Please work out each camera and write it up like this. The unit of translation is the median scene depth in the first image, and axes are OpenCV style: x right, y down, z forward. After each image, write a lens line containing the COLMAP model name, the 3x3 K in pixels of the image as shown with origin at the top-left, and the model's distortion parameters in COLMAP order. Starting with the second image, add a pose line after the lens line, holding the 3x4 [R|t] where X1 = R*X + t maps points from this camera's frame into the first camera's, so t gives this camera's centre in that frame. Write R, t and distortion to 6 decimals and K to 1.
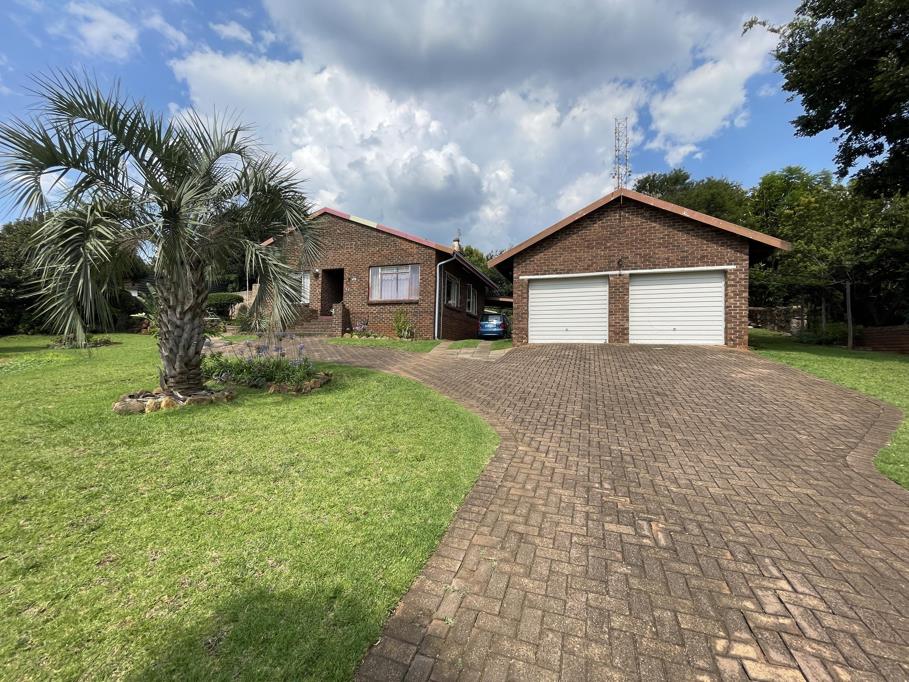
lens RADIAL K [[369.1, 0, 454.5], [0, 369.1, 341.0], [0, 0, 1]] dist [-0.001205, -0.000041]
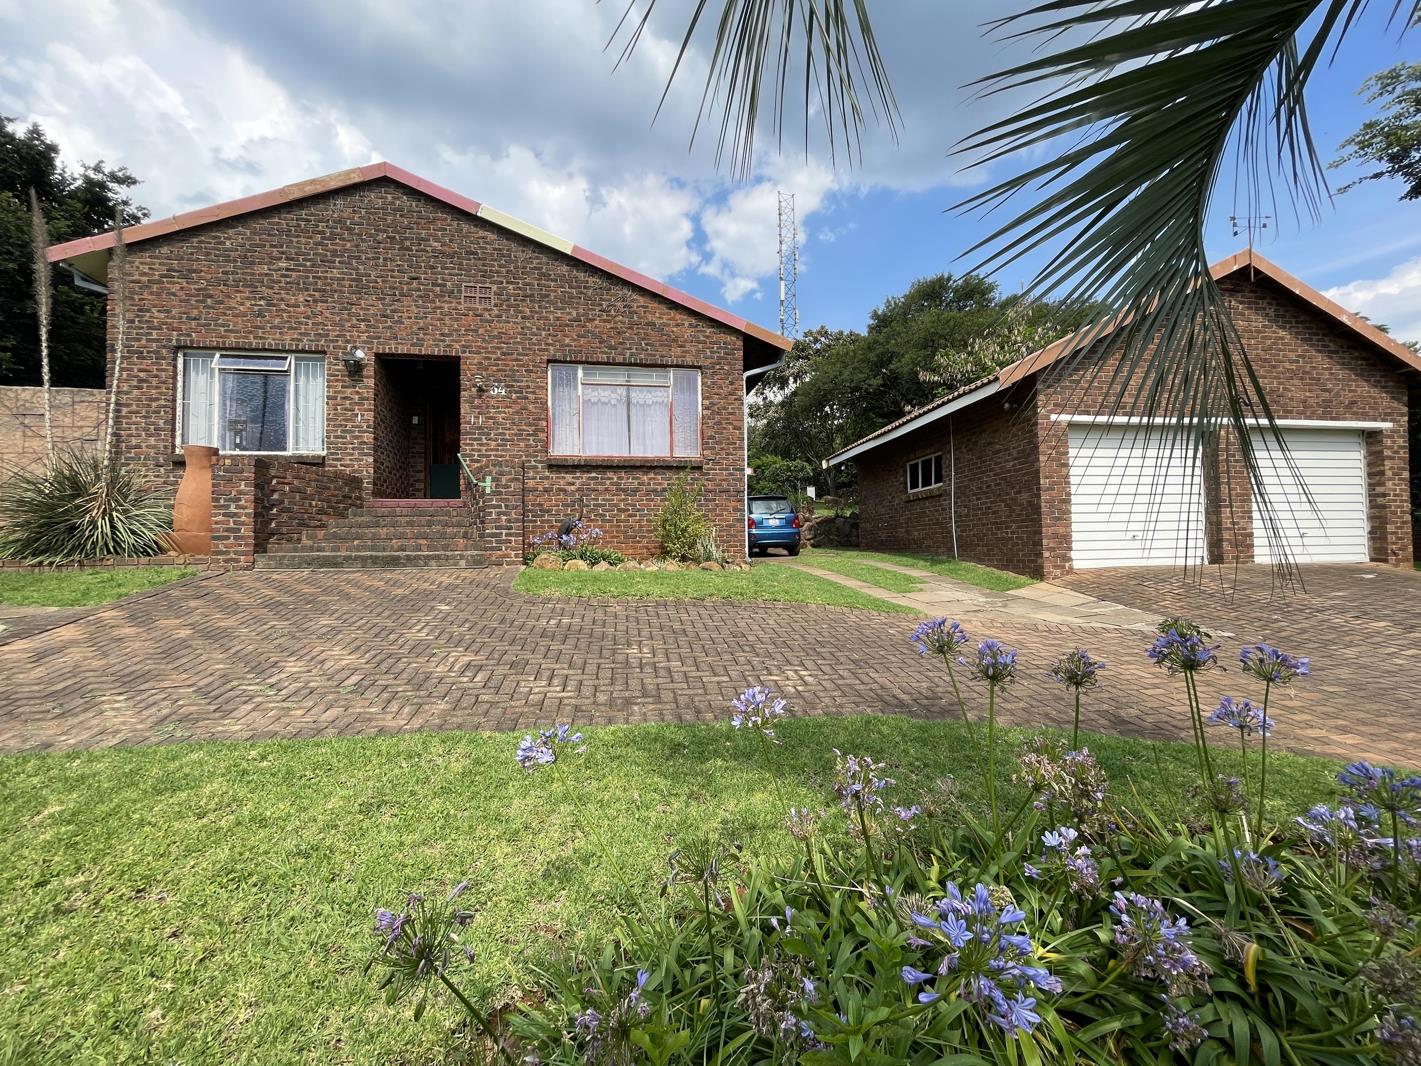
lens RADIAL K [[547.3, 0, 710.5], [0, 547.3, 533.0], [0, 0, 1]] dist [-0.004467, -0.000028]
pose [[0.880081, -0.020299, 0.474389, -0.358058], [0.018219, 0.999794, 0.008981, -0.038090], [-0.474474, 0.000738, 0.880269, 0.475944]]
